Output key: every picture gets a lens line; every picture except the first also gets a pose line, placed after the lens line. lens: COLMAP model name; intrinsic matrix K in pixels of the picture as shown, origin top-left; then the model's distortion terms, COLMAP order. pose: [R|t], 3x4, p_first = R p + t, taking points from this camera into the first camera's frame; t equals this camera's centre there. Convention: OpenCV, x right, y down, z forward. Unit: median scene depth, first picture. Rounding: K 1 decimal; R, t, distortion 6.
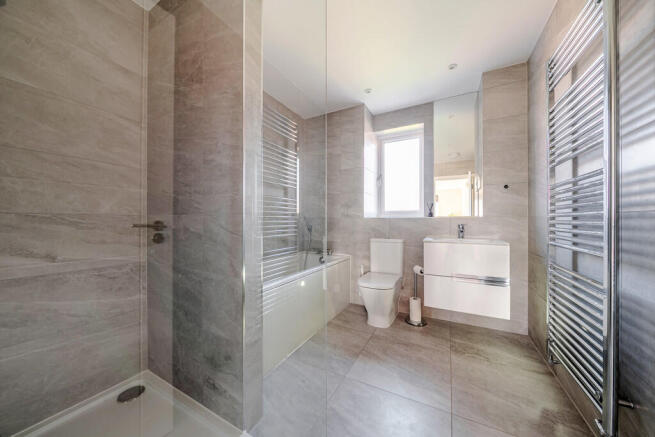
lens RADIAL K [[223.9, 0, 326.0], [0, 223.9, 219.2], [0, 0, 1]] dist [0.001876, 0.000161]
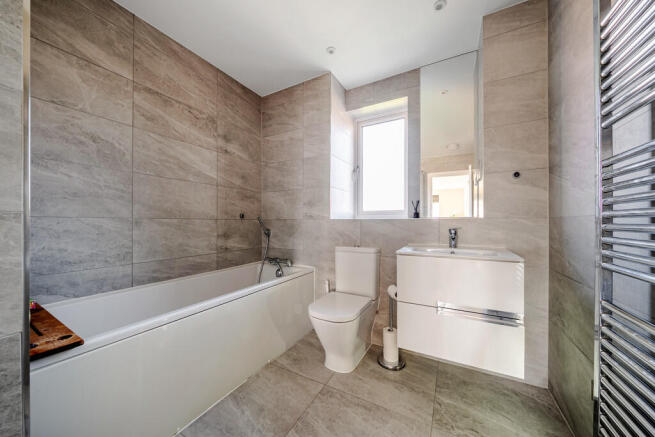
lens RADIAL K [[223.9, 0, 328.5], [0, 223.9, 220.6], [0, 0, 1]] dist [0.001876, 0.000161]
pose [[0.999990, 0.000985, -0.004463, 0.199323], [-0.000992, 0.999998, -0.001458, -0.000836], [0.004461, 0.001462, 0.999989, 0.269225]]
